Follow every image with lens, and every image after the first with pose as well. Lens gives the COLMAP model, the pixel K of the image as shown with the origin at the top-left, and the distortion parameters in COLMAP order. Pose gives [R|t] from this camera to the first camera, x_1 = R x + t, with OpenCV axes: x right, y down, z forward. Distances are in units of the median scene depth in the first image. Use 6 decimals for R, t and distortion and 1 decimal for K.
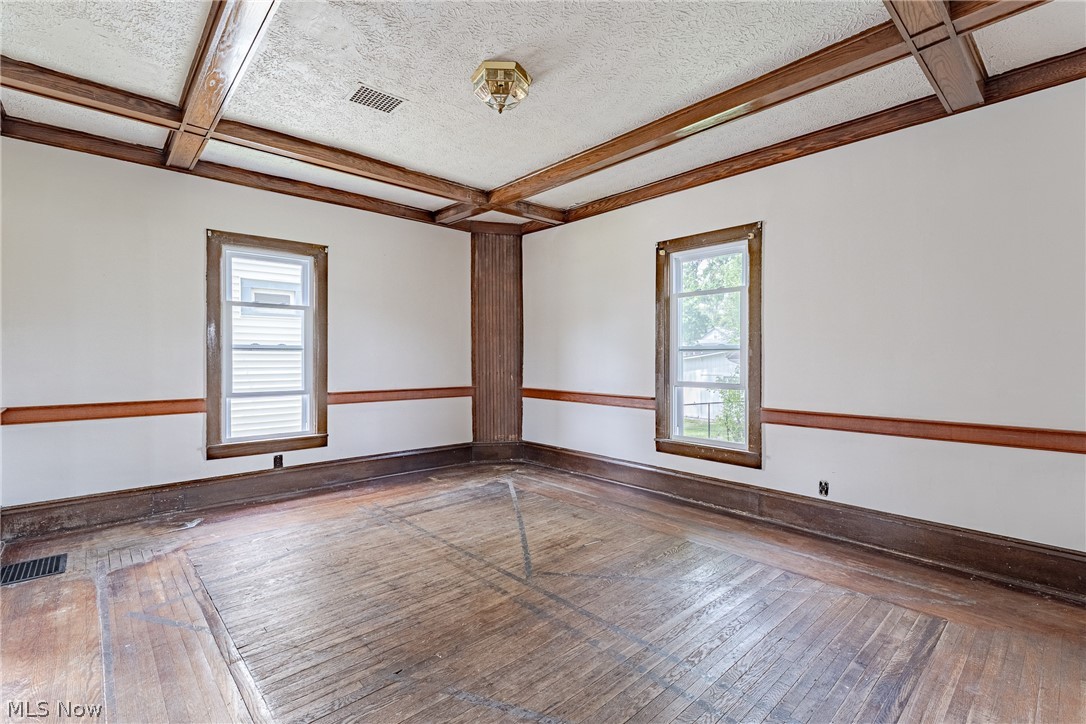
lens RADIAL K [[490.8, 0, 541.9], [0, 490.8, 363.2], [0, 0, 1]] dist [0.000140, -0.000080]
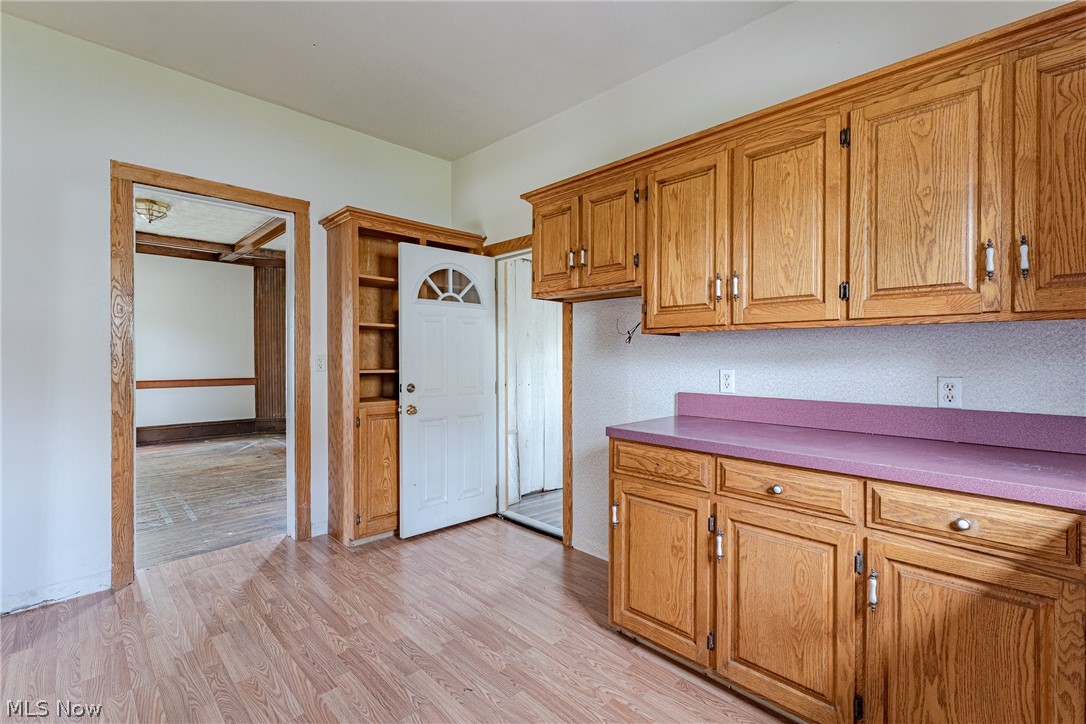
lens RADIAL K [[490.8, 0, 541.9], [0, 490.8, 363.2], [0, 0, 1]] dist [0.000140, -0.000080]
pose [[0.999298, -0.000734, 0.037463, 0.711741], [0.000717, 1.000000, 0.000471, 0.007302], [-0.037463, -0.000443, 0.999298, -0.475424]]
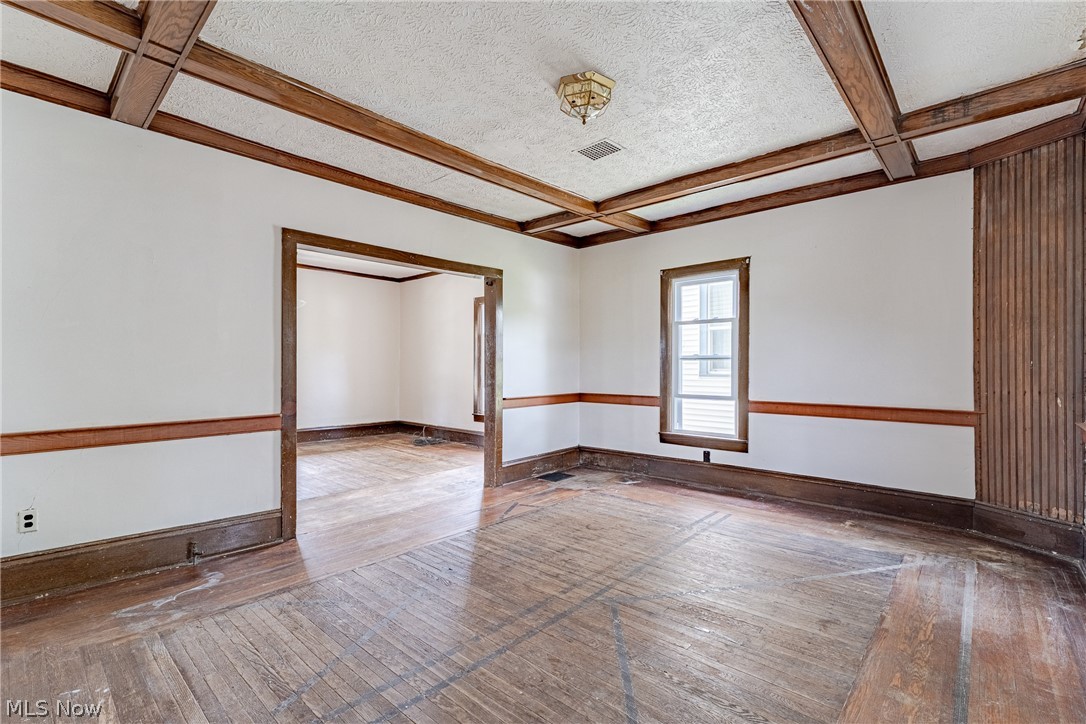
lens RADIAL K [[490.8, 0, 541.9], [0, 490.8, 363.2], [0, 0, 1]] dist [0.000140, -0.000080]
pose [[0.091595, -0.007603, -0.995767, 0.504960], [-0.012814, 0.999879, -0.008813, -0.002030], [0.995714, 0.013567, 0.091486, 0.452908]]
